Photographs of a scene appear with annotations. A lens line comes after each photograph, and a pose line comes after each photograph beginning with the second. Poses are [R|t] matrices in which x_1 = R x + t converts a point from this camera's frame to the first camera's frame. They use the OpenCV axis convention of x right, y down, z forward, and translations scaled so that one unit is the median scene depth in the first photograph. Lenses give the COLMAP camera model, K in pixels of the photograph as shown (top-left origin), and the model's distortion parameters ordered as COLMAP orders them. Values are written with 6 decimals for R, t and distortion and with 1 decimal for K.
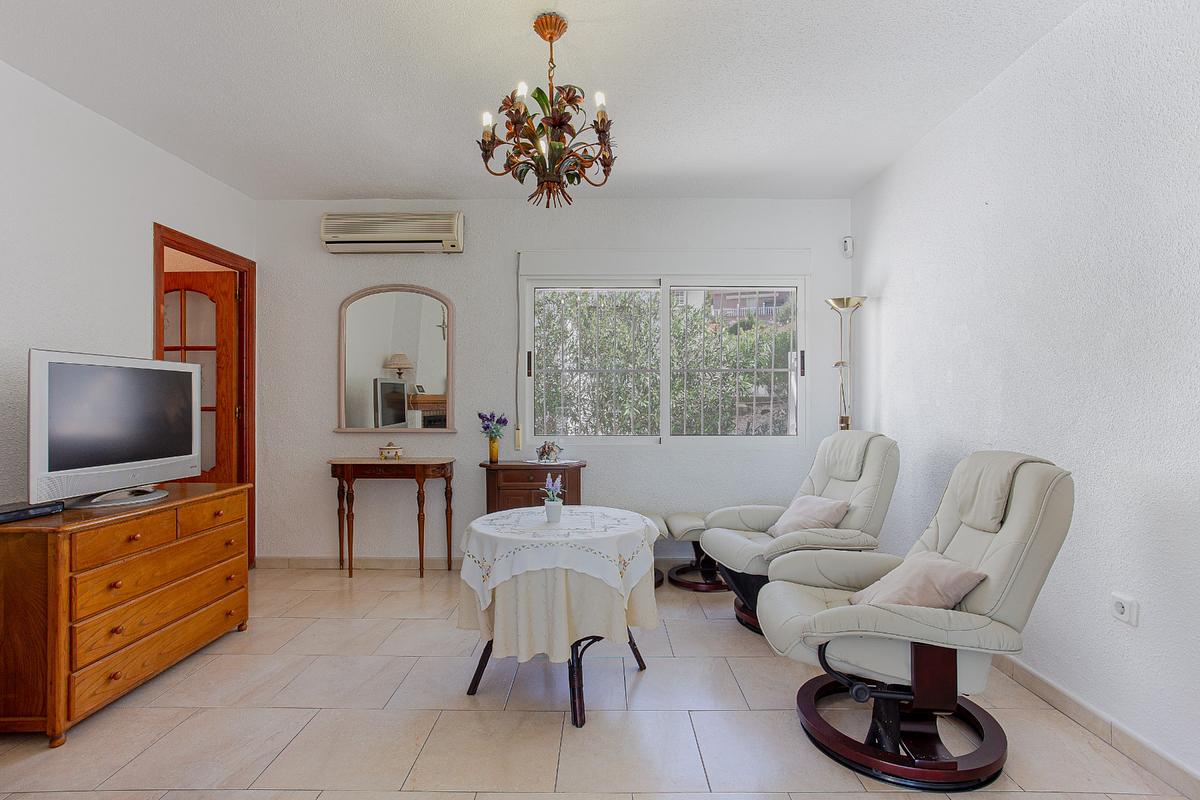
lens RADIAL K [[576.8, 0, 602.0], [0, 576.8, 401.4], [0, 0, 1]] dist [-0.004623, -0.000319]
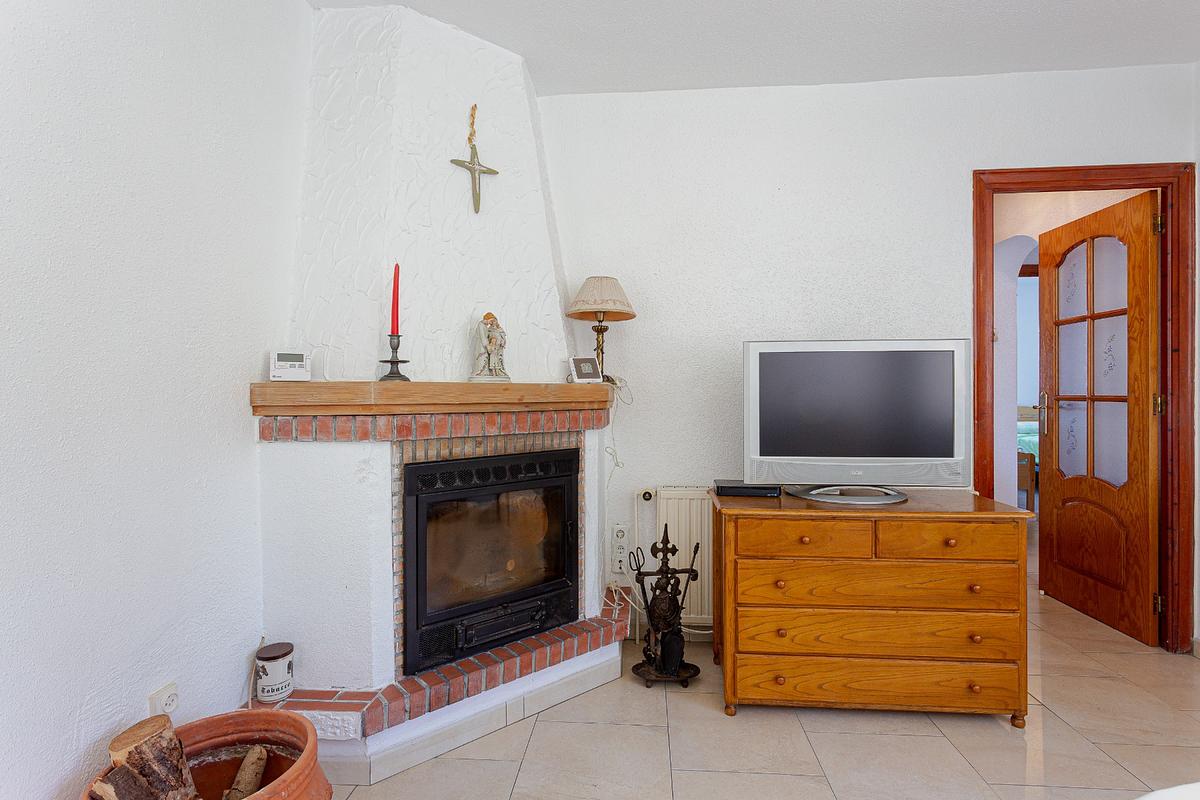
lens RADIAL K [[576.8, 0, 602.6], [0, 576.8, 393.1], [0, 0, 1]] dist [-0.004623, -0.000319]
pose [[-0.075301, 0.001232, -0.997160, 0.088333], [0.004779, 0.999988, 0.000875, 0.003257], [0.997149, -0.004700, -0.075306, 0.587932]]
